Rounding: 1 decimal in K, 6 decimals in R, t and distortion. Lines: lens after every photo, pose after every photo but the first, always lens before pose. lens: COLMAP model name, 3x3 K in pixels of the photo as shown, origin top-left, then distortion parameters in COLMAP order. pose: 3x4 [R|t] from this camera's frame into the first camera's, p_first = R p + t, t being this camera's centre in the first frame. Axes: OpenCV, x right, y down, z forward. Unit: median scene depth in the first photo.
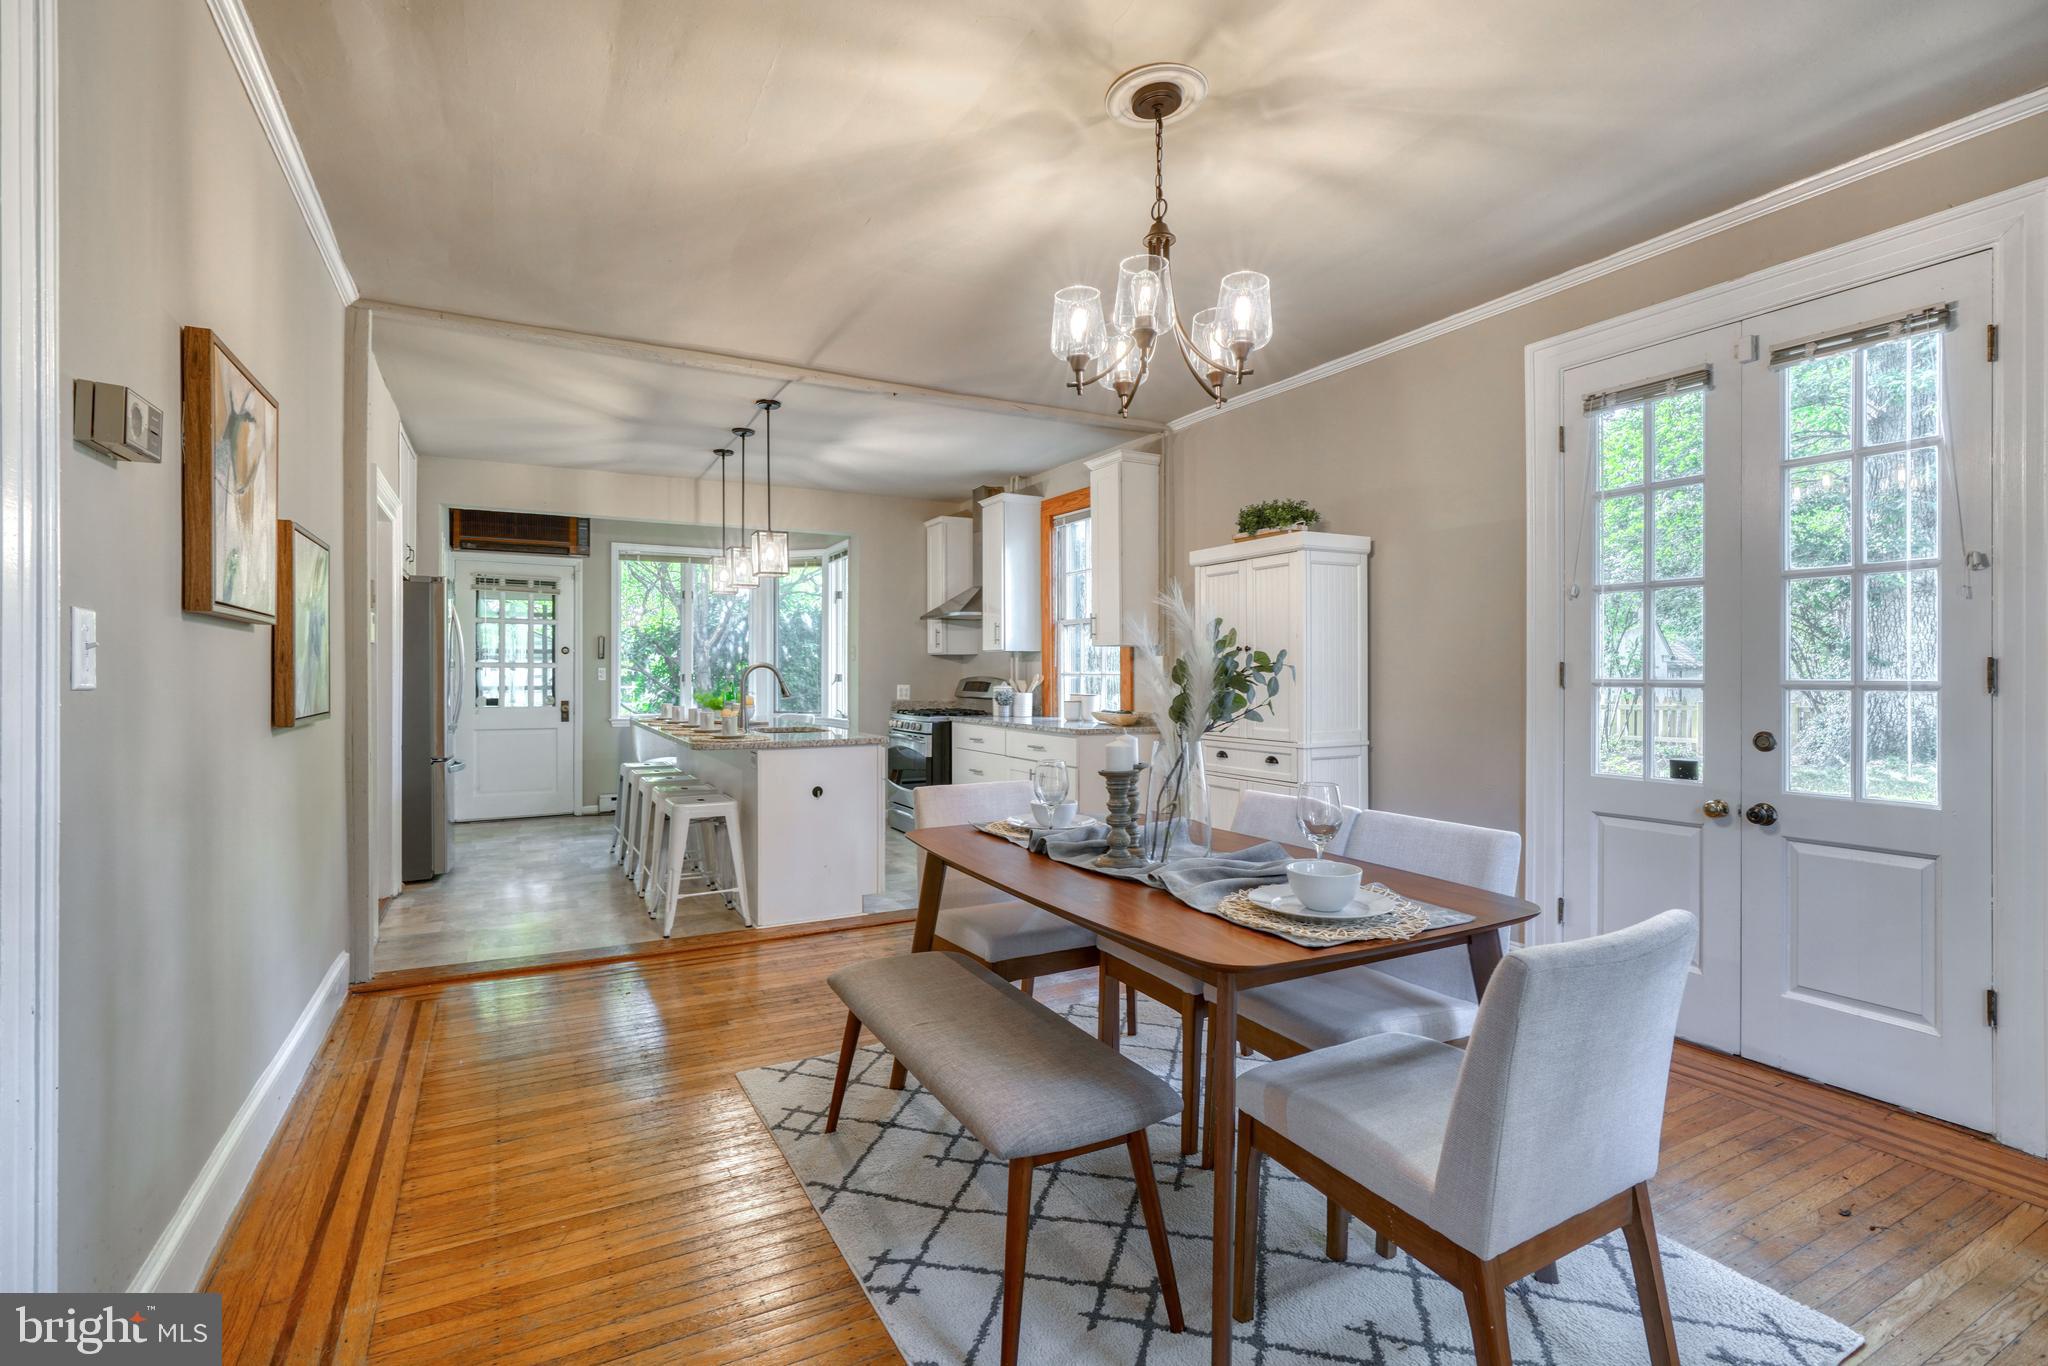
lens RADIAL K [[938.4, 0, 983.2], [0, 938.4, 672.0], [0, 0, 1]] dist [-0.014983, 0.006002]
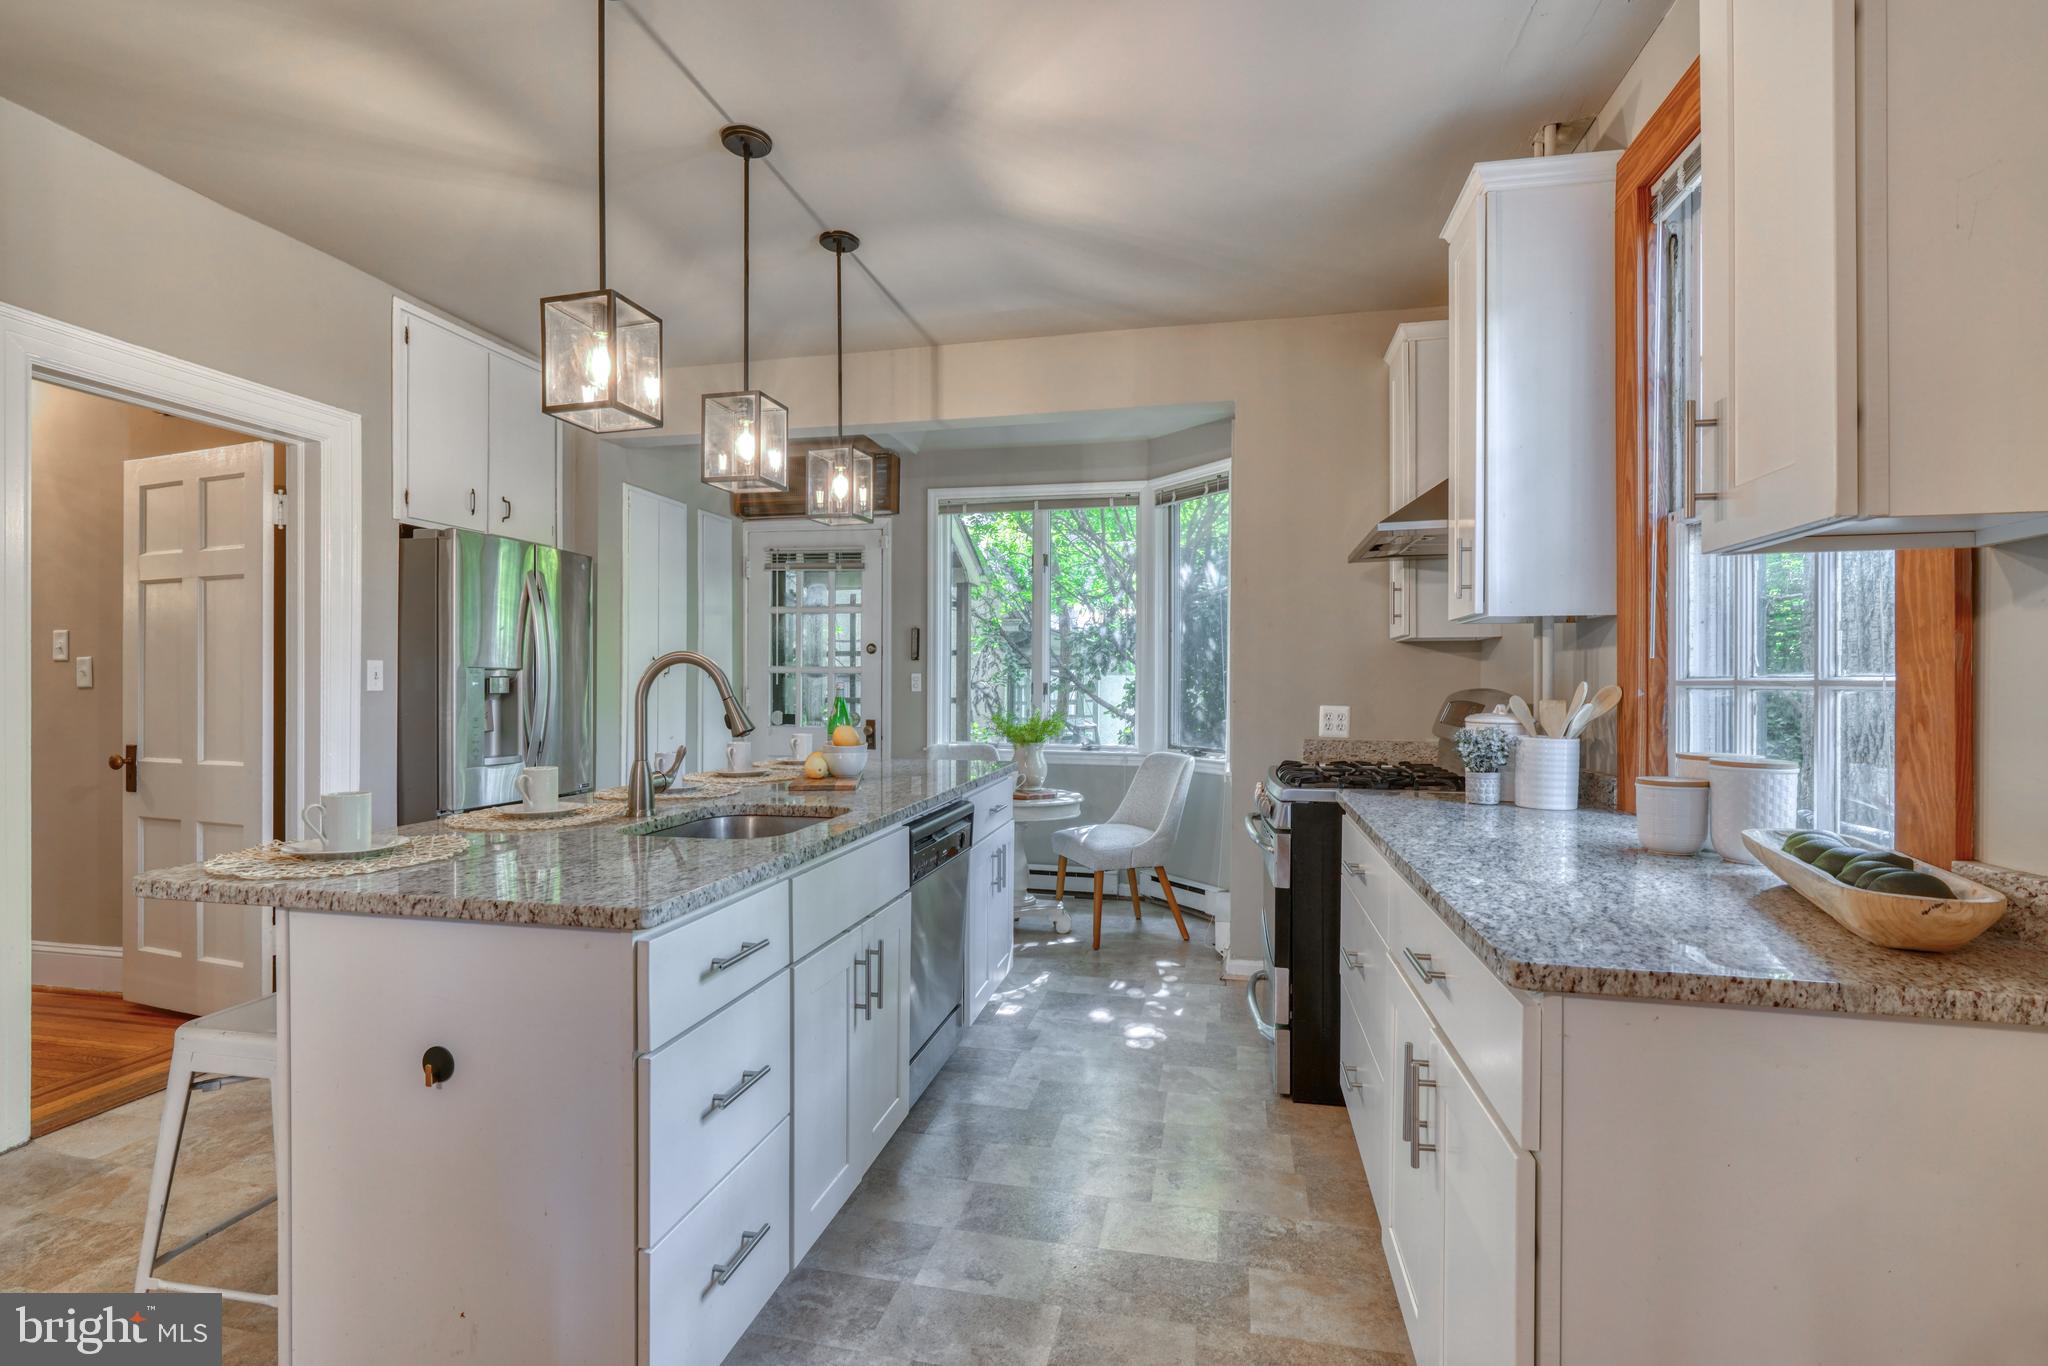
lens RADIAL K [[938.4, 0, 971.3], [0, 938.4, 688.1], [0, 0, 1]] dist [-0.014983, 0.006002]
pose [[0.755265, 0.009153, -0.655356, 0.103406], [-0.004491, 0.999951, 0.008790, 0.001493], [0.655404, -0.003695, 0.755269, 0.604884]]
